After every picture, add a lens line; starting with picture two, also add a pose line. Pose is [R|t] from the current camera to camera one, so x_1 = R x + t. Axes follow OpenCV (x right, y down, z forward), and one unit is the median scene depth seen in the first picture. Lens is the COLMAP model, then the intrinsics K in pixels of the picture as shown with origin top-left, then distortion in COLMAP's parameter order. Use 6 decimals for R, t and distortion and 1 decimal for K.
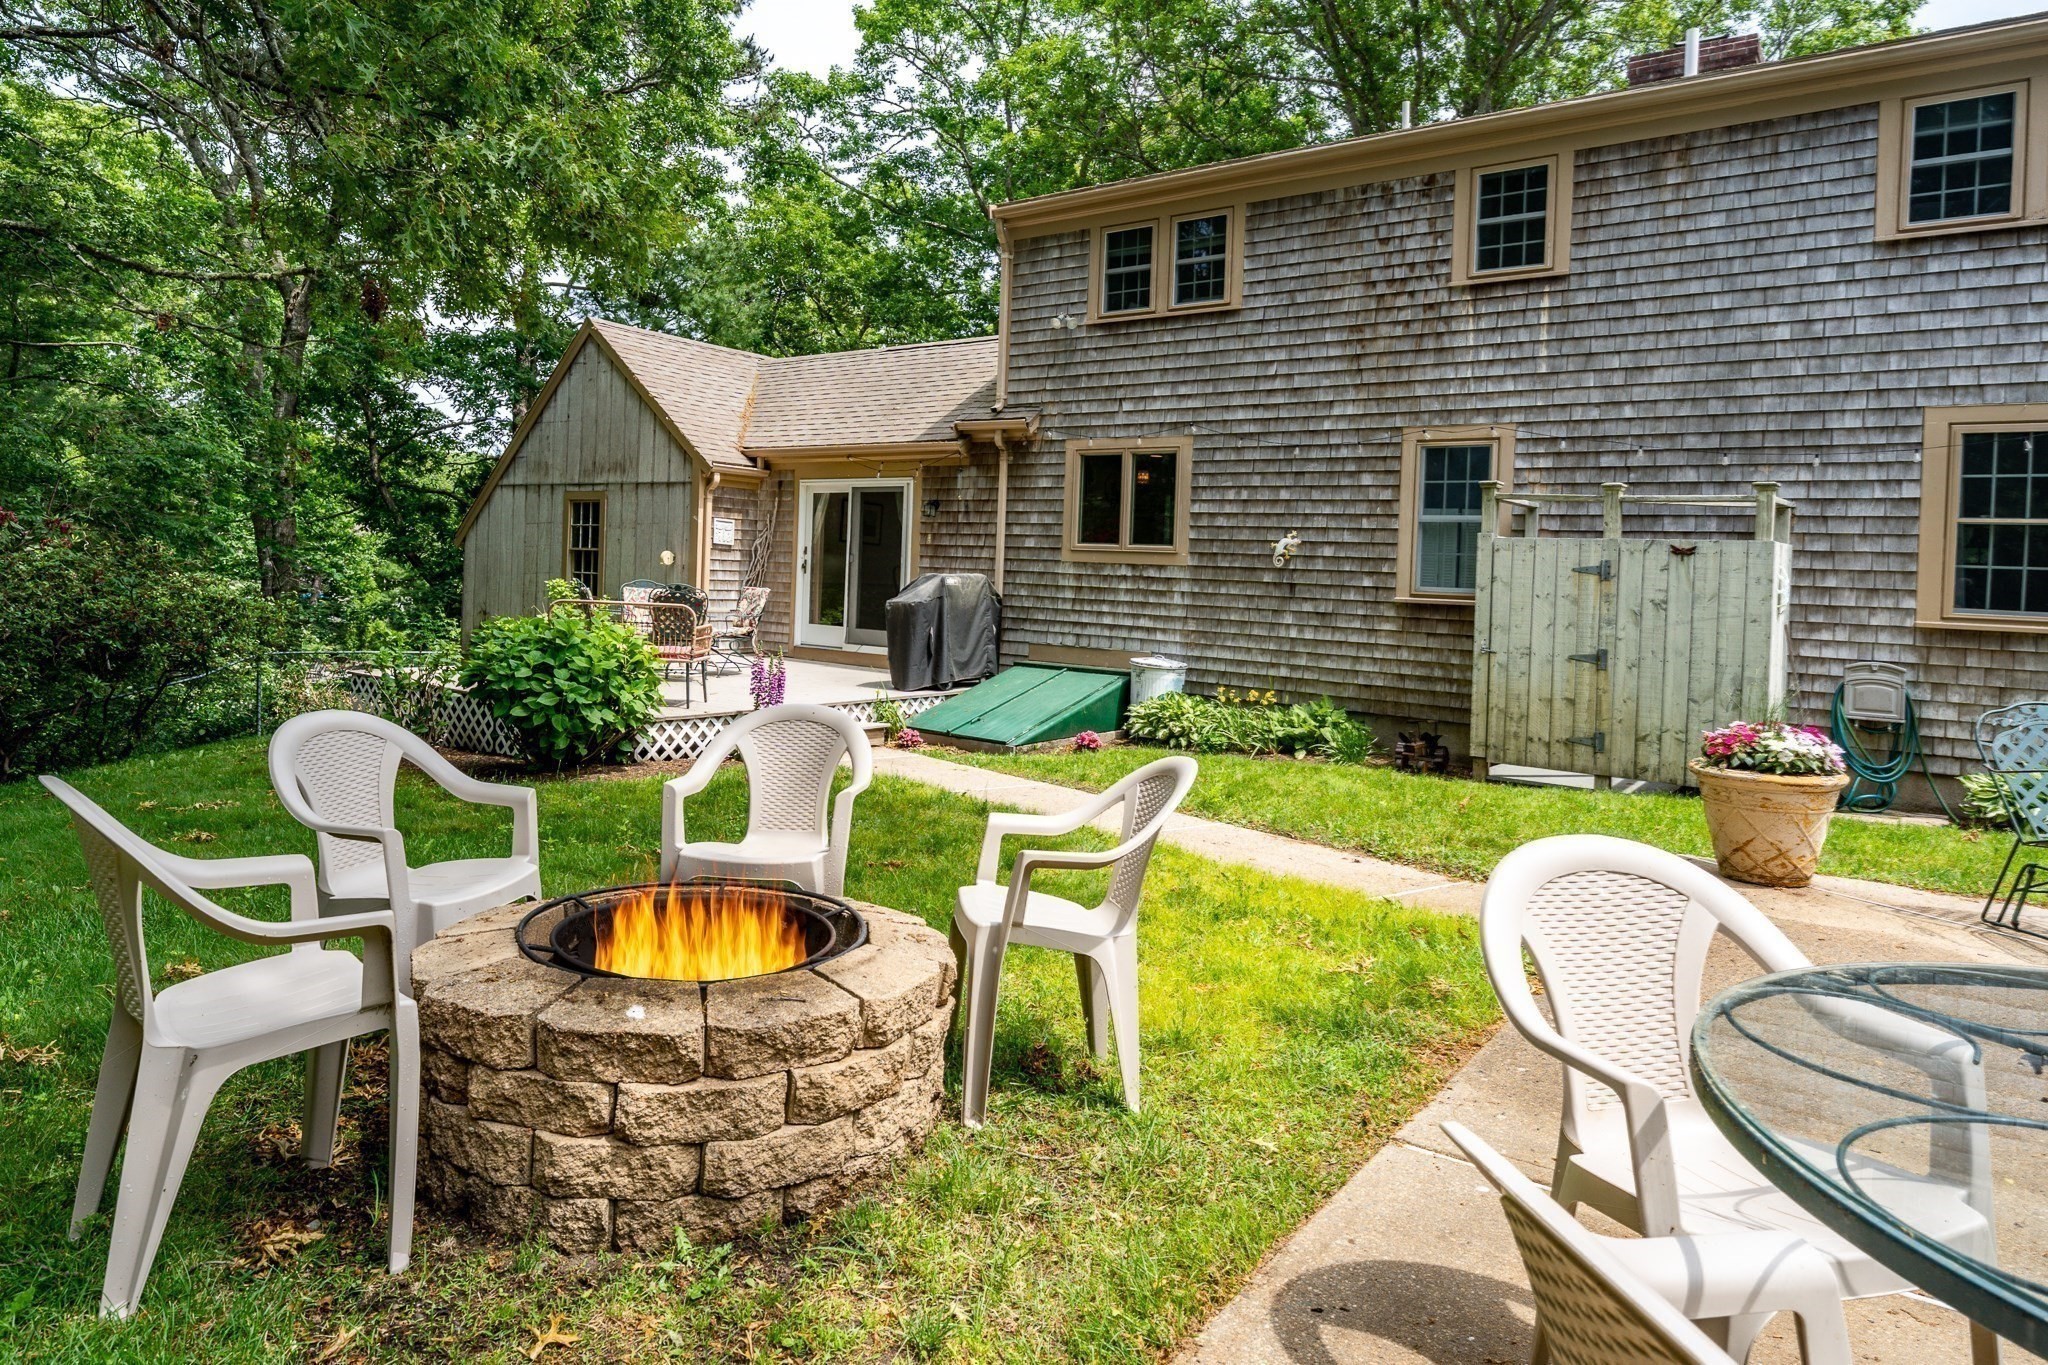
lens RADIAL K [[1136.0, 0, 971.6], [0, 1136.0, 569.1], [0, 0, 1]] dist [0.004310, -0.002680]
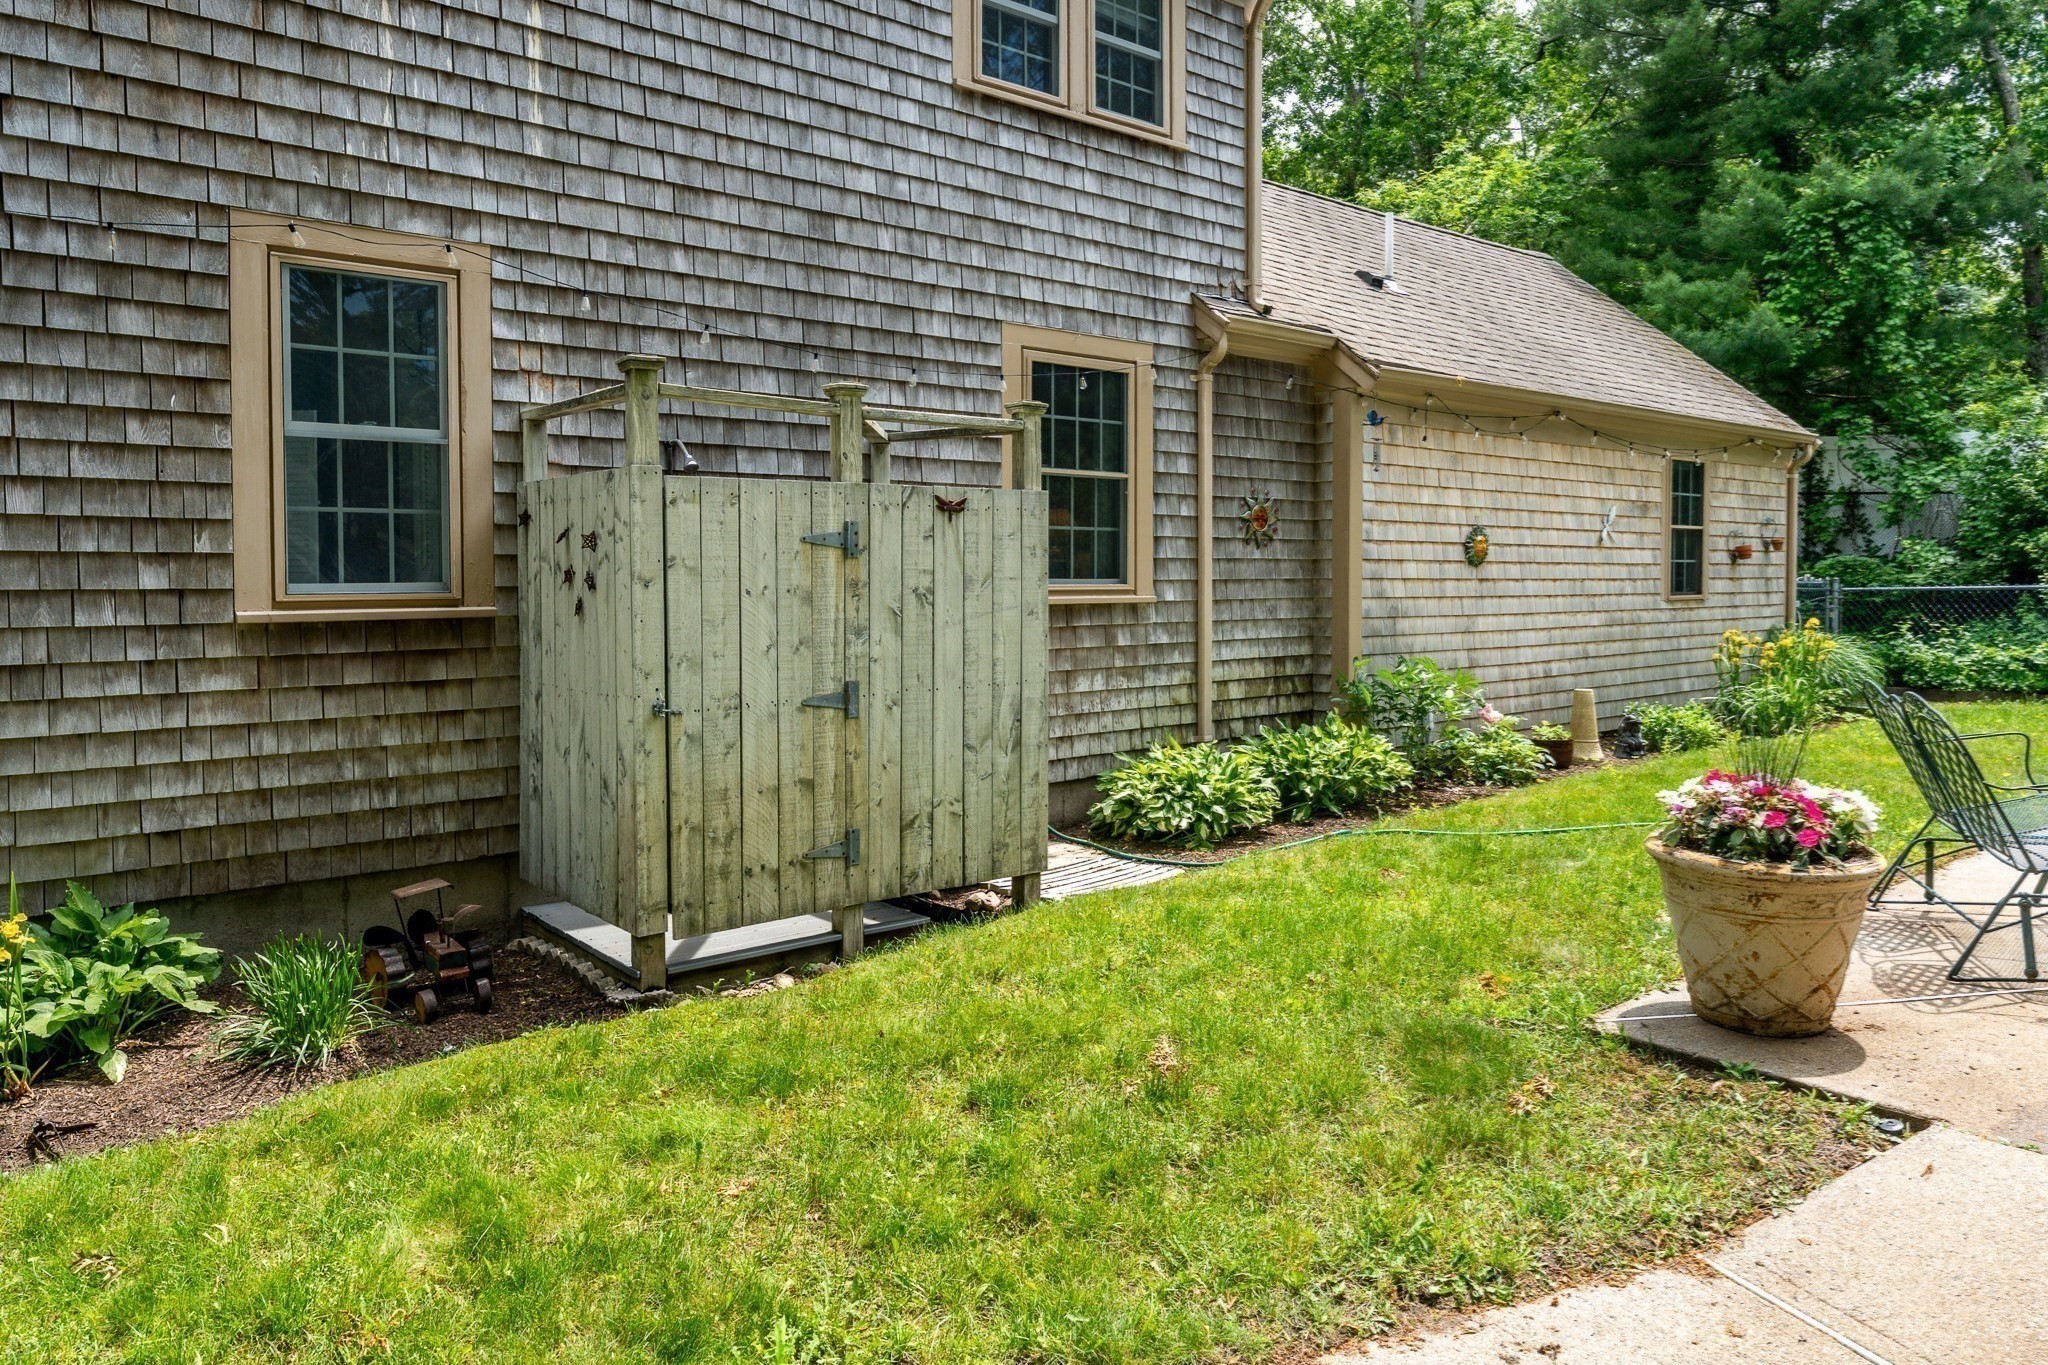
lens RADIAL K [[1375.9, 0, 1067.1], [0, 1375.9, 601.9], [0, 0, 1]] dist [0.007969, -0.003785]
pose [[0.213563, -0.062073, 0.974955, -0.058675], [0.012298, 0.998071, 0.060850, -0.006138], [-0.976852, -0.001005, 0.213914, 0.564742]]
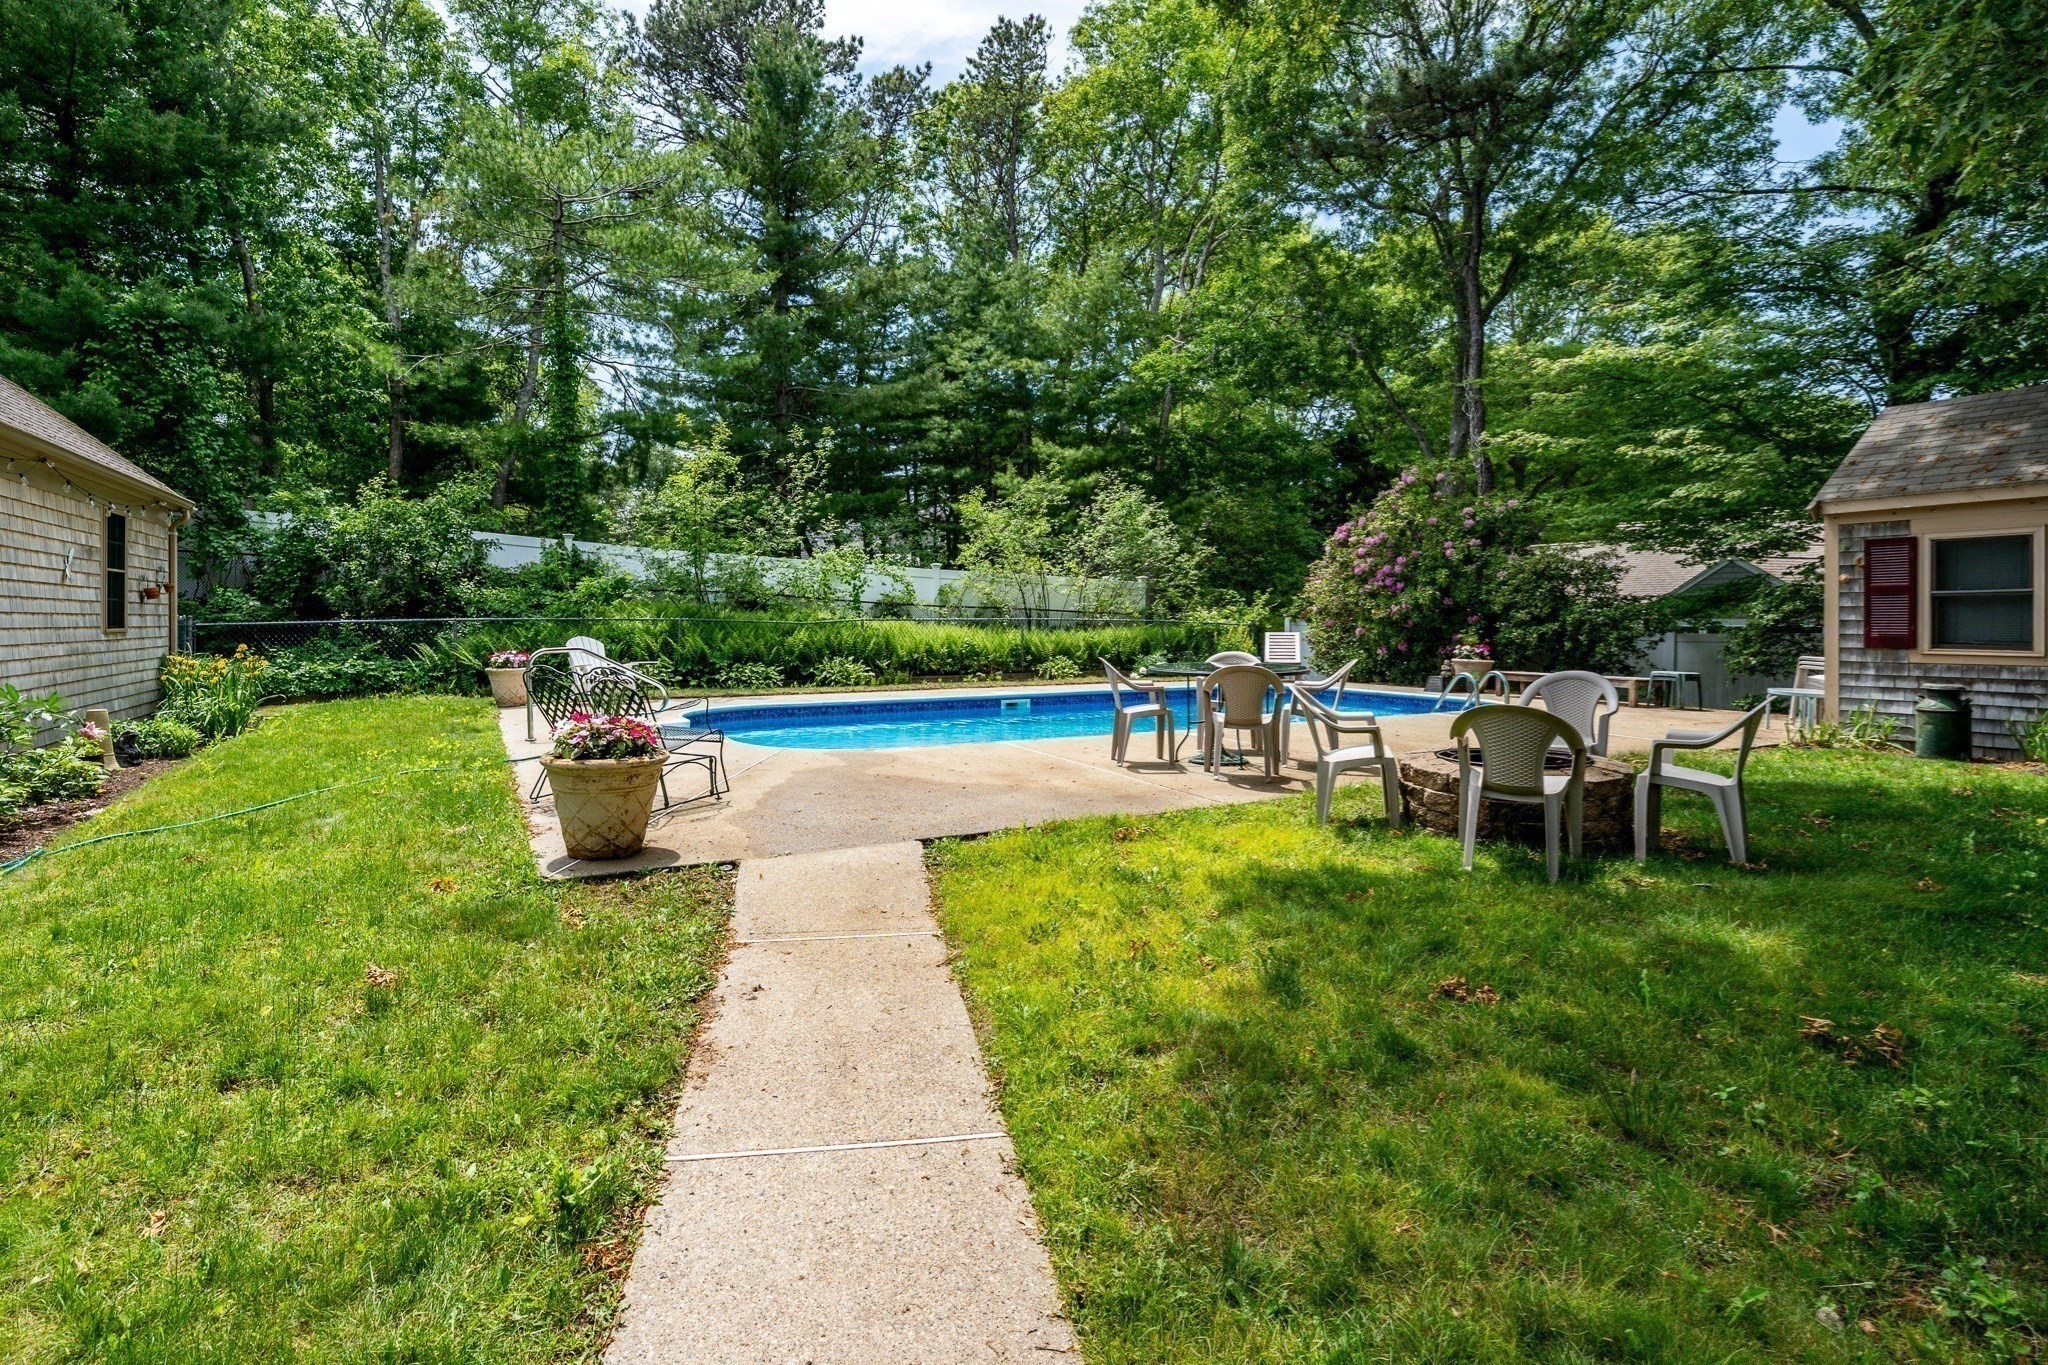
lens RADIAL K [[1043.7, 0, 979.2], [0, 1043.7, 625.0], [0, 0, 1]] dist [-0.003159, -0.003324]
pose [[-0.893574, -0.041981, 0.446949, -0.033289], [-0.033945, 0.999086, 0.025976, 0.005527], [-0.447631, 0.008040, -0.894182, 0.820085]]
